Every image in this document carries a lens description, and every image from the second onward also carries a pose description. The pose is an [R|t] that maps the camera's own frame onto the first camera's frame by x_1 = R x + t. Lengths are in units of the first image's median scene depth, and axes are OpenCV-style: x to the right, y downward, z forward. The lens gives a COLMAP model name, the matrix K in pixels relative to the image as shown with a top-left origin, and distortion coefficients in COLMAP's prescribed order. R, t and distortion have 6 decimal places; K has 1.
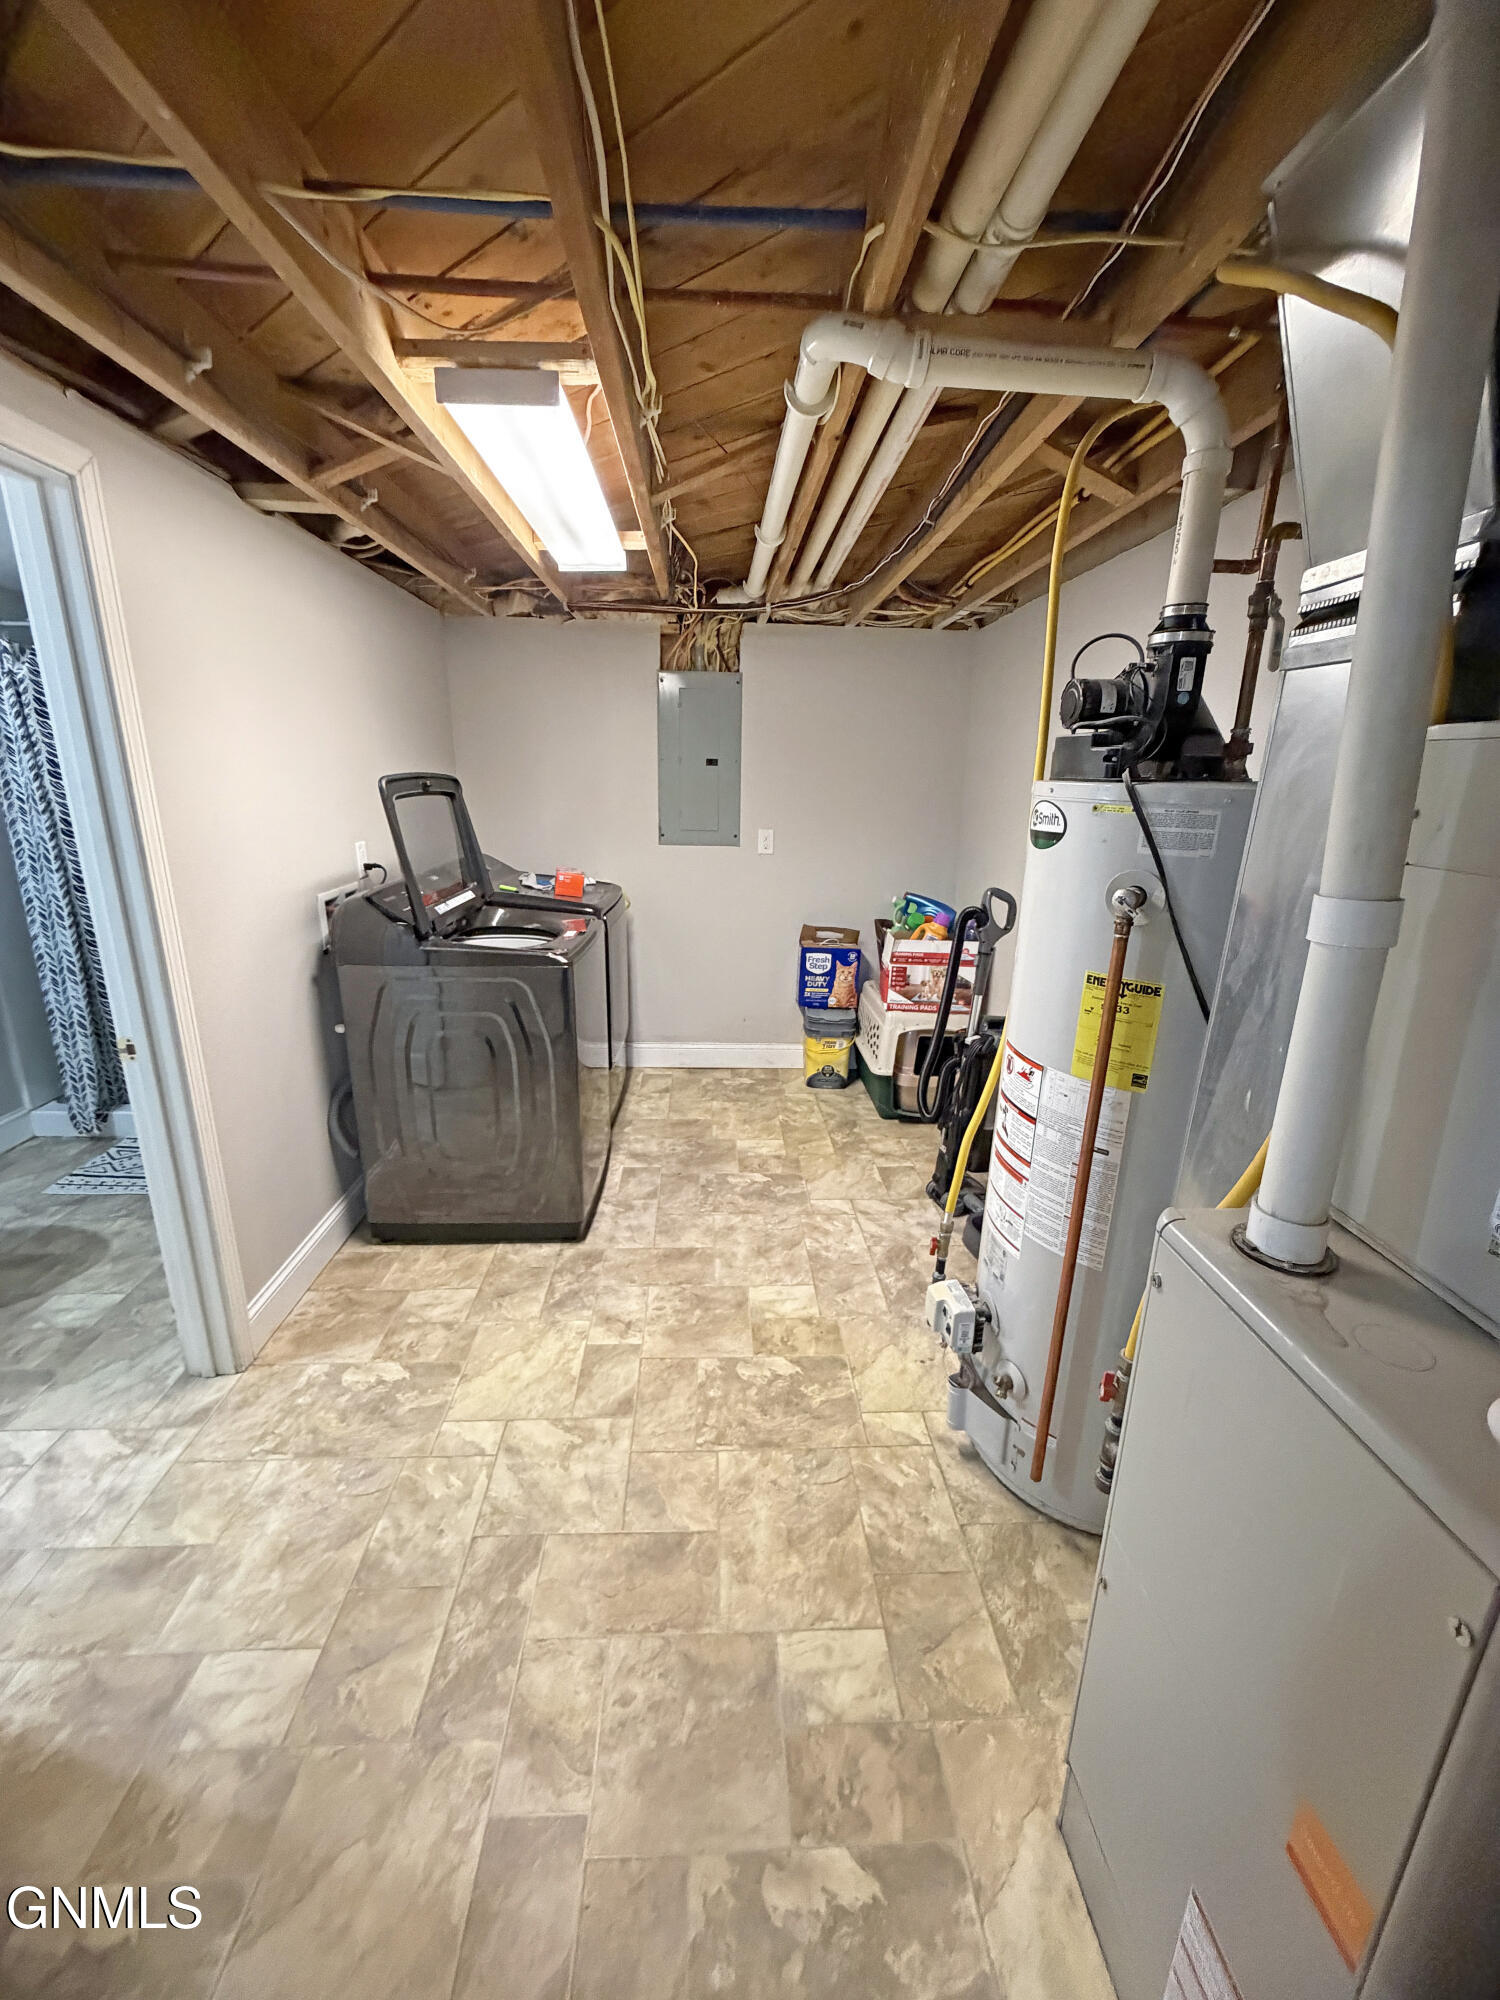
lens RADIAL K [[809.8, 0, 755.8], [0, 809.8, 999.0], [0, 0, 1]] dist [-0.000267, 0.000391]
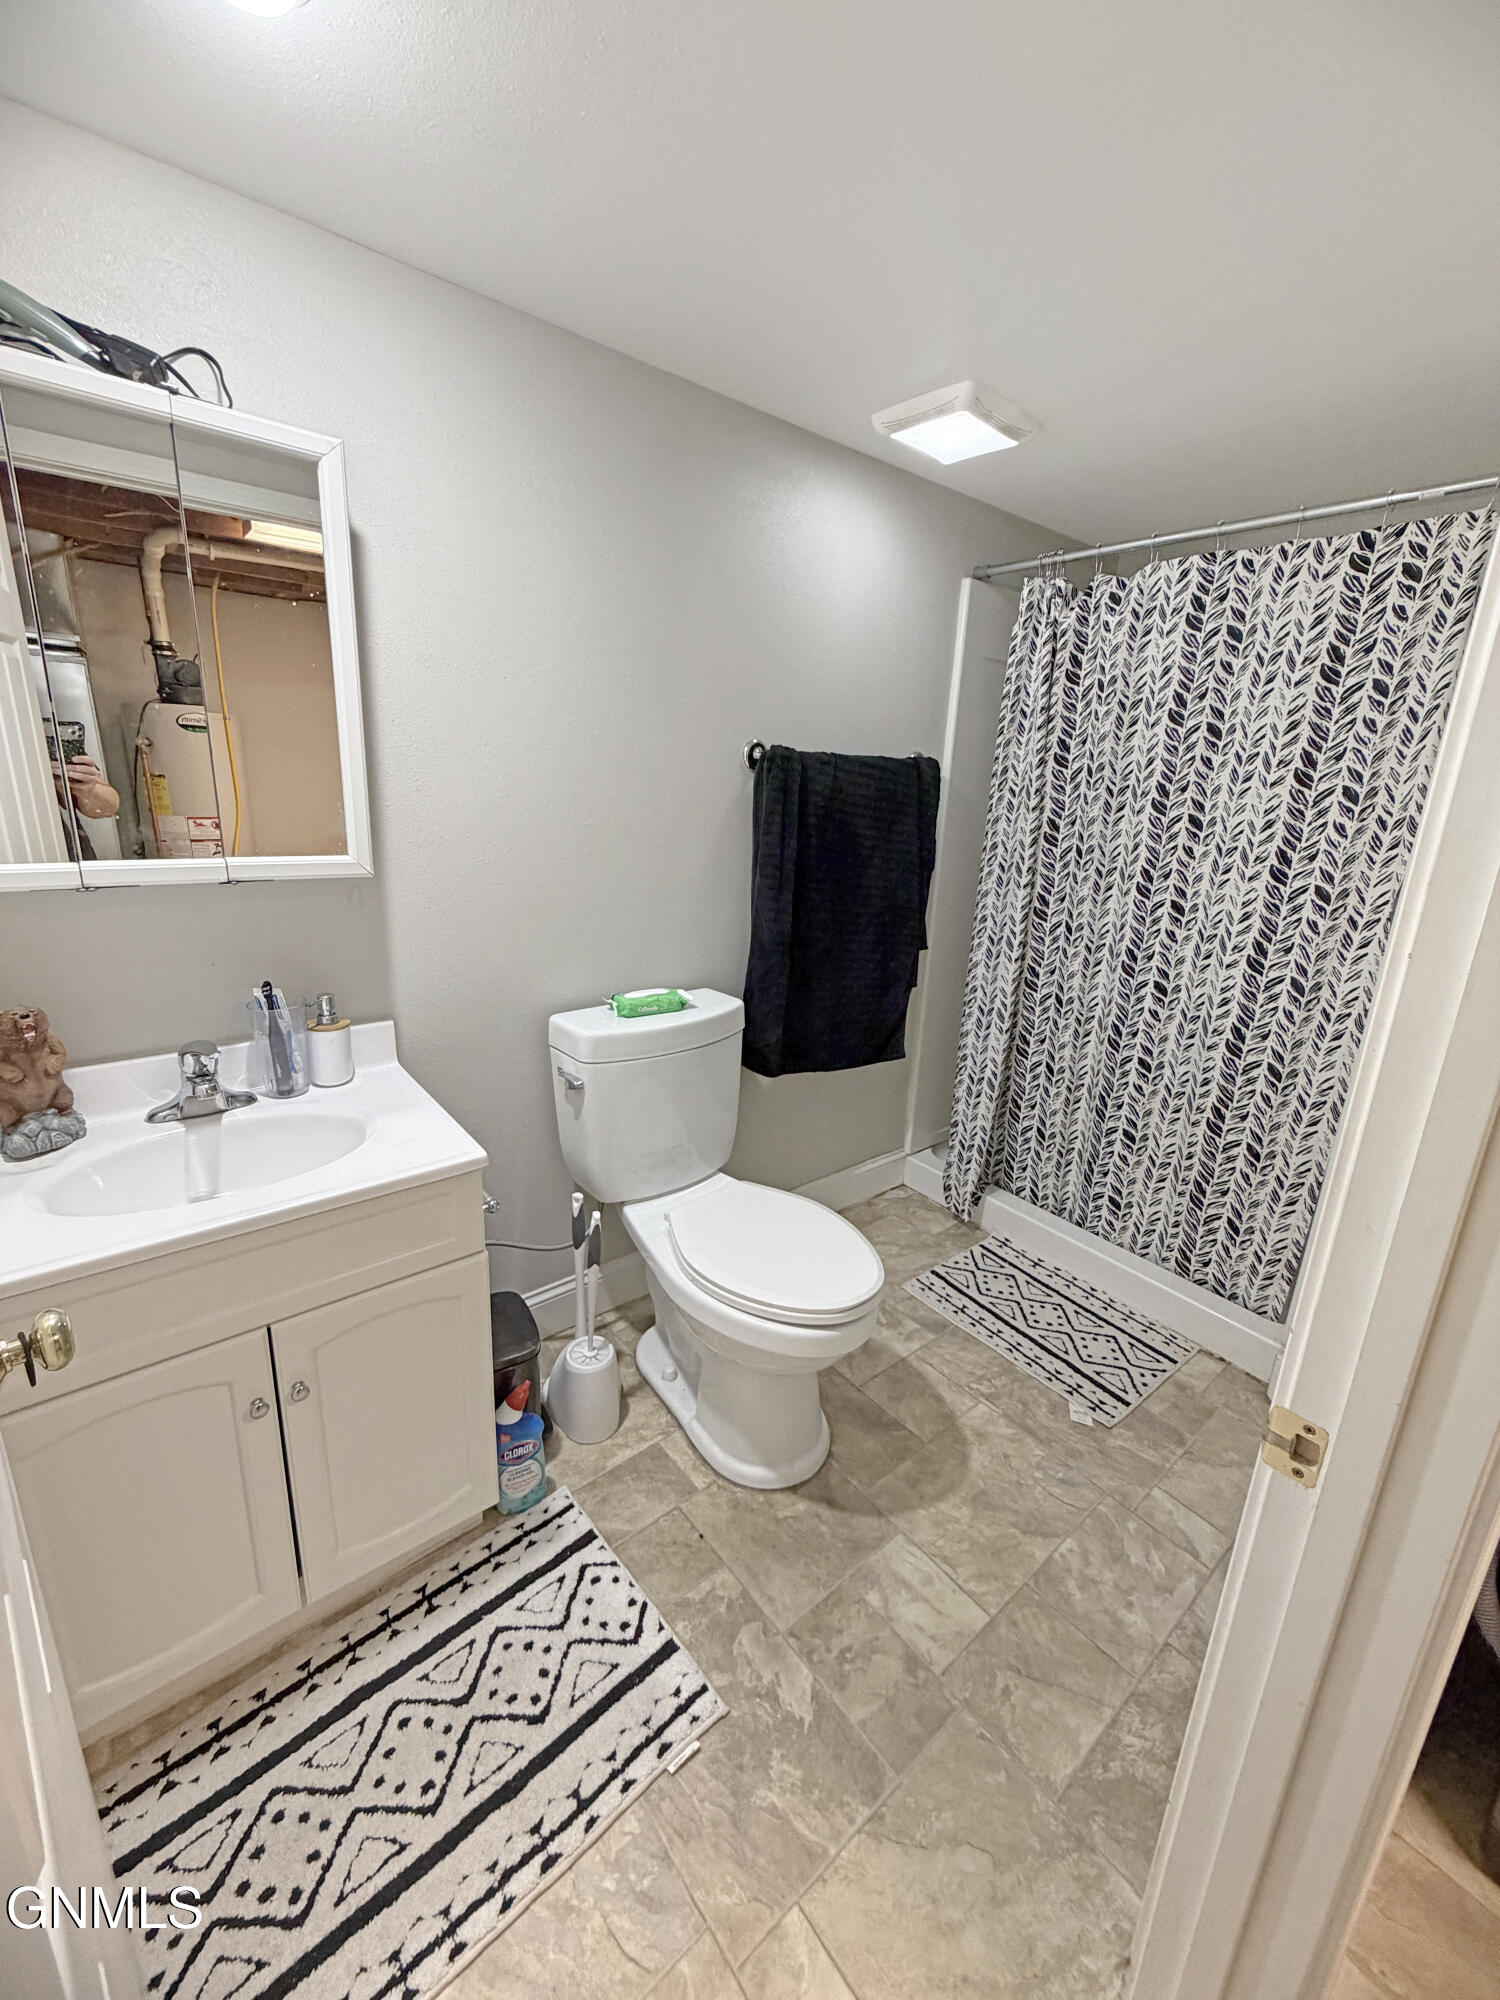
lens RADIAL K [[809.8, 0, 755.6], [0, 809.8, 995.6], [0, 0, 1]] dist [-0.000267, 0.000391]
pose [[0.606655, 0.221244, -0.763558, -0.422498], [-0.247590, 0.965304, 0.082988, -0.061582], [0.755426, 0.138704, 0.640385, 0.344987]]
